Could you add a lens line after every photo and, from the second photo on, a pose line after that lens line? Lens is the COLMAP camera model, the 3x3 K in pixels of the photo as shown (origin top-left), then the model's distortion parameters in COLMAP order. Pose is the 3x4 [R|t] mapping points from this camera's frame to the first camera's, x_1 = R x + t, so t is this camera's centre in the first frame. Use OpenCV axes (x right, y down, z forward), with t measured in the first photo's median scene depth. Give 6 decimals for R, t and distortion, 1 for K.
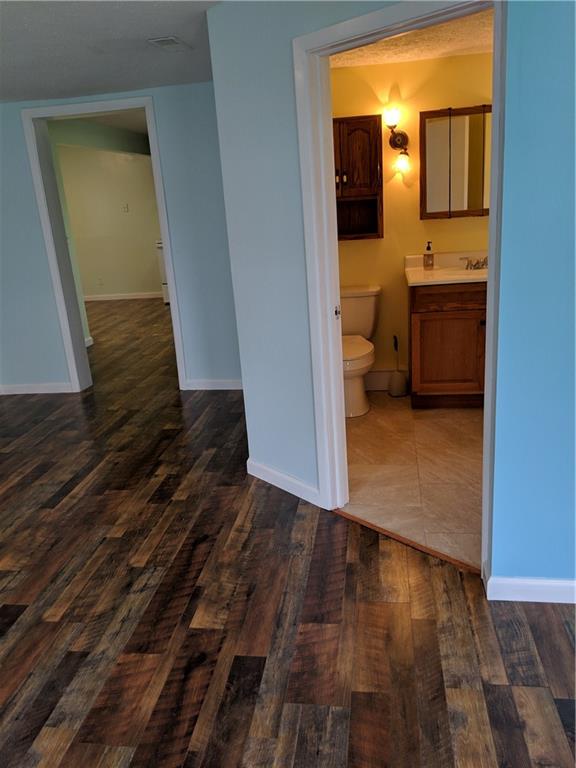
lens RADIAL K [[612.6, 0, 286.7], [0, 612.6, 371.5], [0, 0, 1]] dist [0.016815, -0.000054]
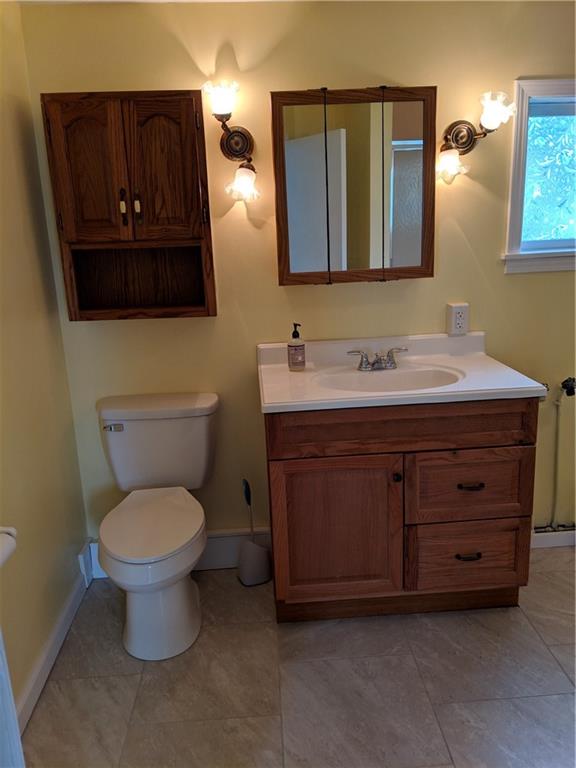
lens RADIAL K [[602.5, 0, 288.7], [0, 602.5, 405.9], [0, 0, 1]] dist [-0.004759, -0.006762]
pose [[0.976229, -0.026518, 0.215114, 0.105923], [0.033983, 0.998939, -0.031082, -0.121547], [-0.214061, 0.037654, 0.976094, 0.471583]]
